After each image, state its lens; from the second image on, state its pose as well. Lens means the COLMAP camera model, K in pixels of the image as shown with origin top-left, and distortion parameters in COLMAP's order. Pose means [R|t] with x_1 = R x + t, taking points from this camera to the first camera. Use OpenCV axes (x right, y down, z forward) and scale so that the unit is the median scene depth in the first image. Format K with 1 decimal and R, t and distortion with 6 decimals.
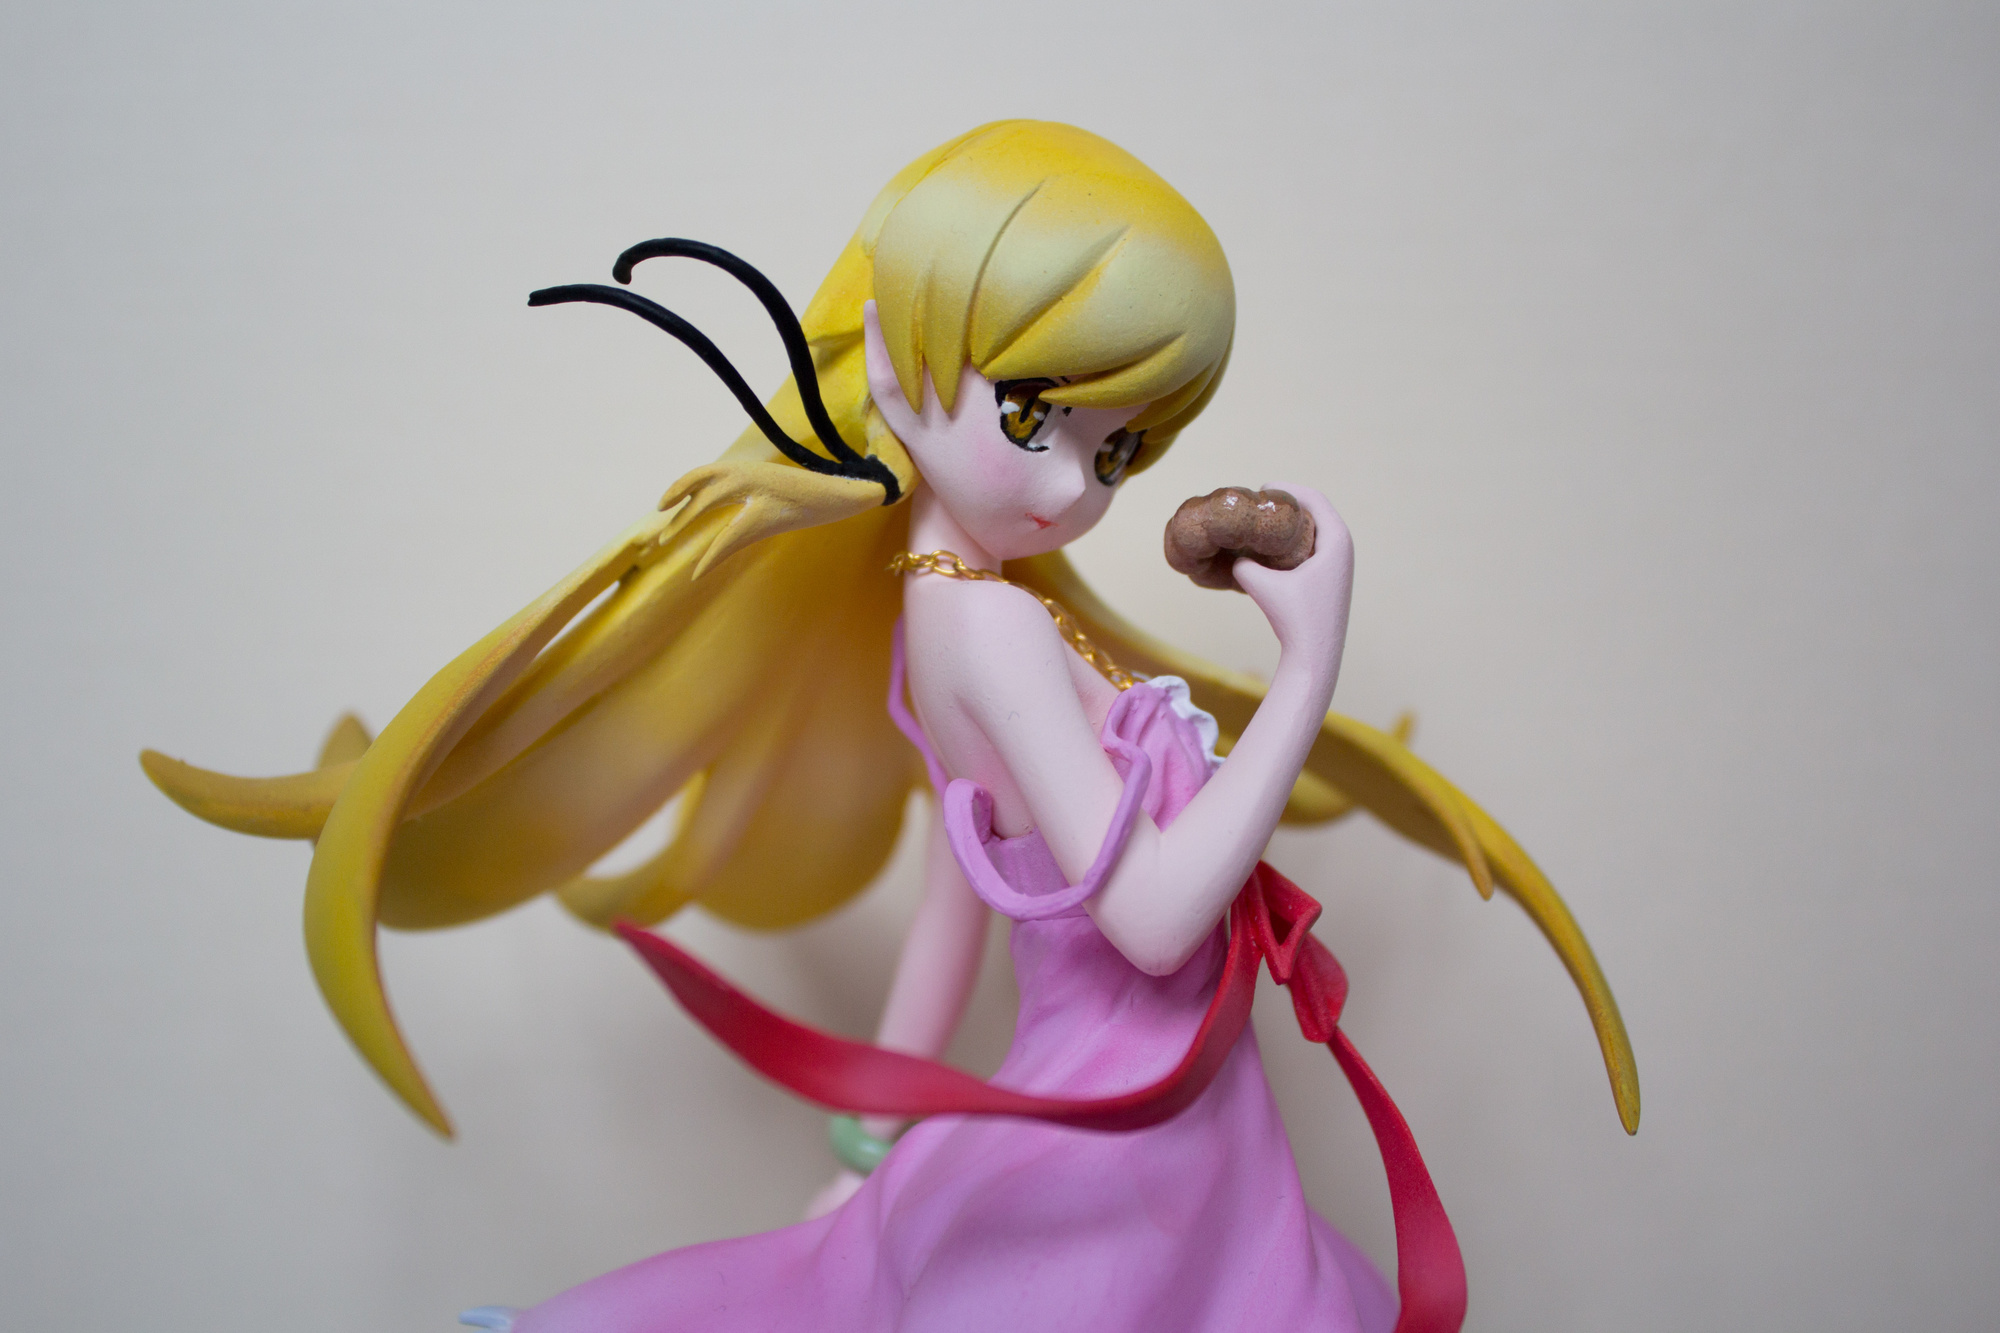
lens RADIAL K [[2171.6, 0, 1000.0], [0, 2171.6, 666.5], [0, 0, 1]] dist [-0.007659, 0.003003]
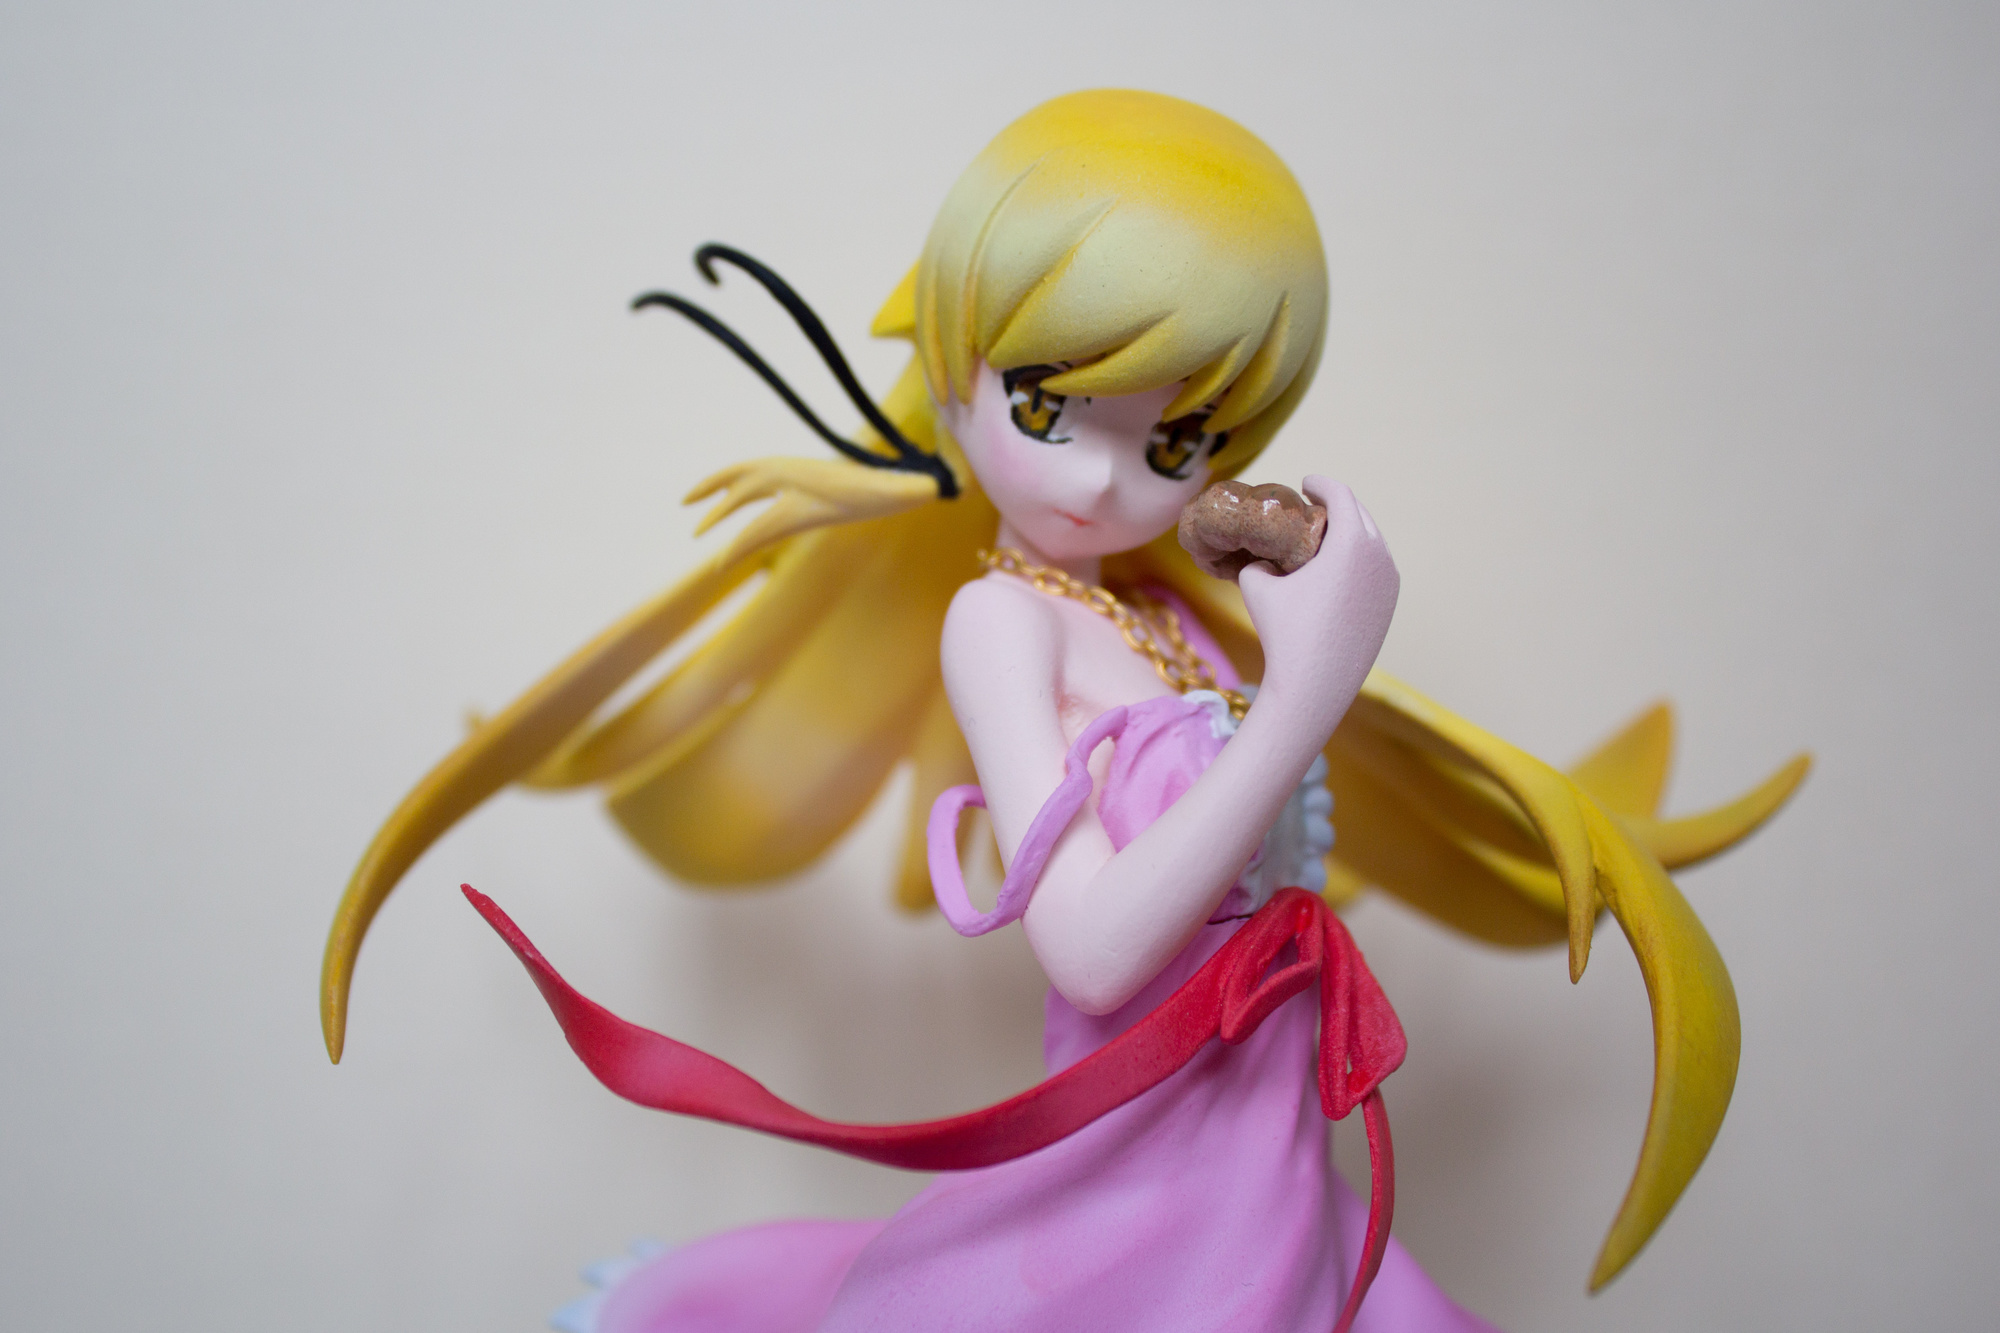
lens RADIAL K [[2171.6, 0, 1000.0], [0, 2171.6, 666.5], [0, 0, 1]] dist [-0.007659, 0.003003]
pose [[0.833903, 0.045168, -0.550059, 0.522257], [-0.040046, 0.998970, 0.021320, -0.022075], [0.550456, 0.004249, 0.834854, 0.204789]]
